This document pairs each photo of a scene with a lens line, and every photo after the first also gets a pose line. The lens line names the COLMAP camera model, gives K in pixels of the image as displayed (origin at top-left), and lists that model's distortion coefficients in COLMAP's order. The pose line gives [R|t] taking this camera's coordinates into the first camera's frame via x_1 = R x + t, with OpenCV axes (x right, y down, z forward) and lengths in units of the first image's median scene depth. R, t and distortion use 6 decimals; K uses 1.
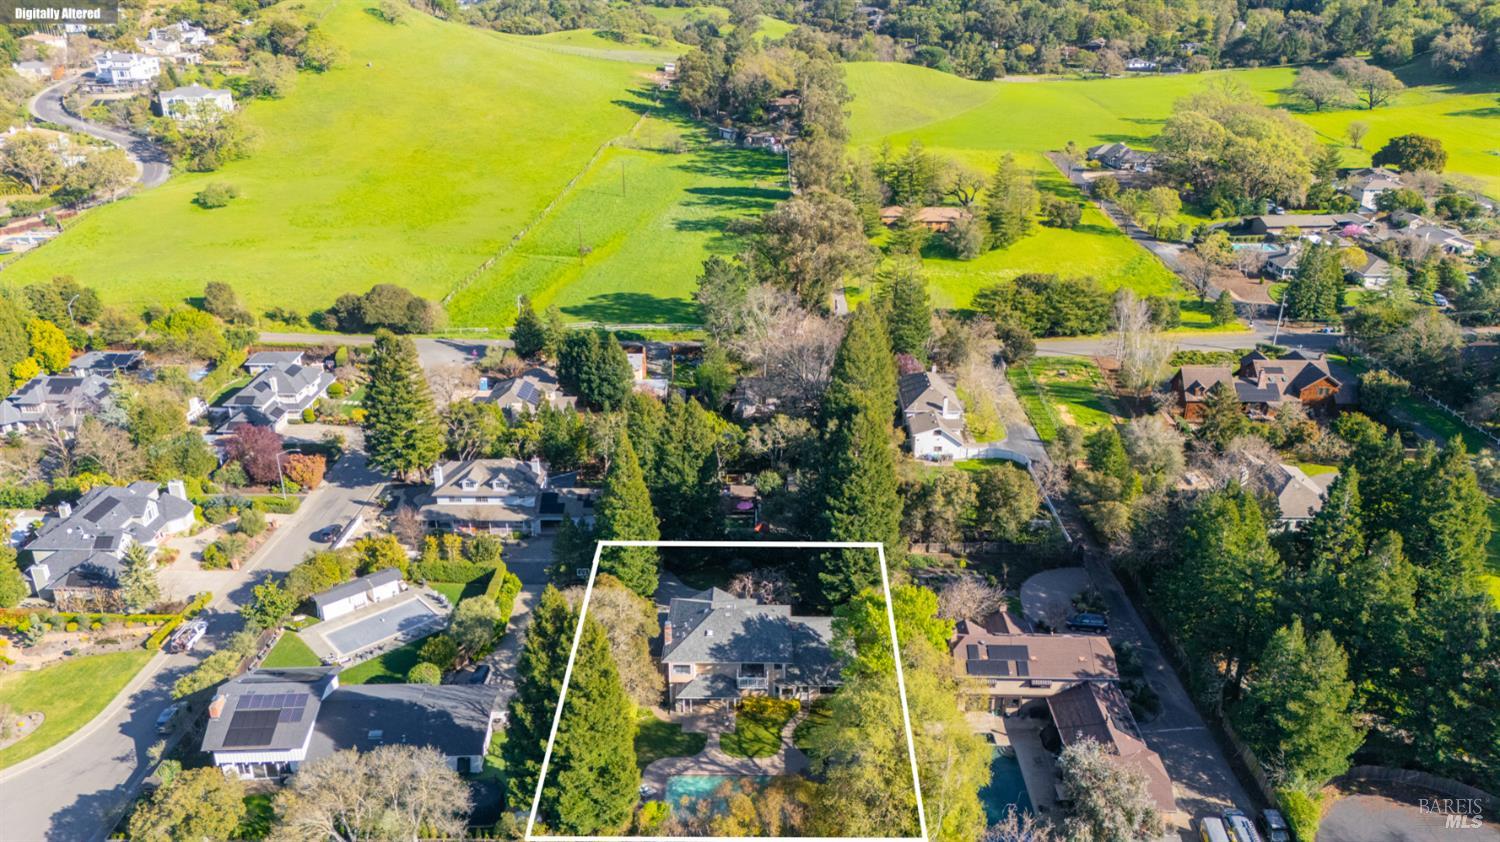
lens RADIAL K [[1004.1, 0, 752.2], [0, 1004.1, 461.2], [0, 0, 1]] dist [0.147868, -0.000256]
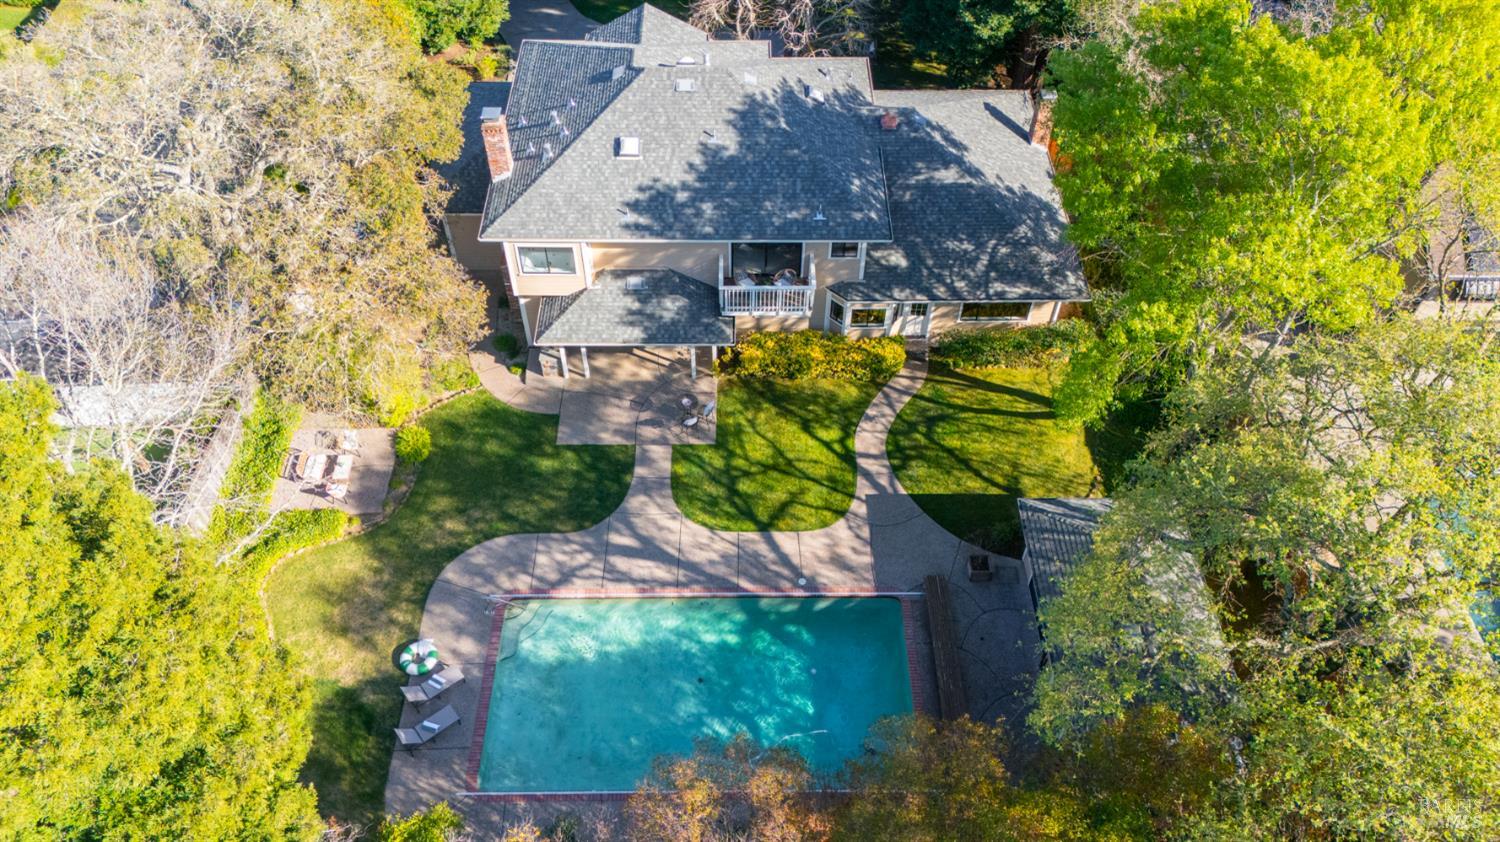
lens RADIAL K [[1049.9, 0, 746.3], [0, 1049.9, 398.5], [0, 0, 1]] dist [0.049964, -0.001374]
pose [[0.999827, -0.013228, 0.013069, -0.011008], [0.006541, 0.908080, 0.418746, 0.105863], [-0.017407, -0.418588, 0.908010, 0.676414]]
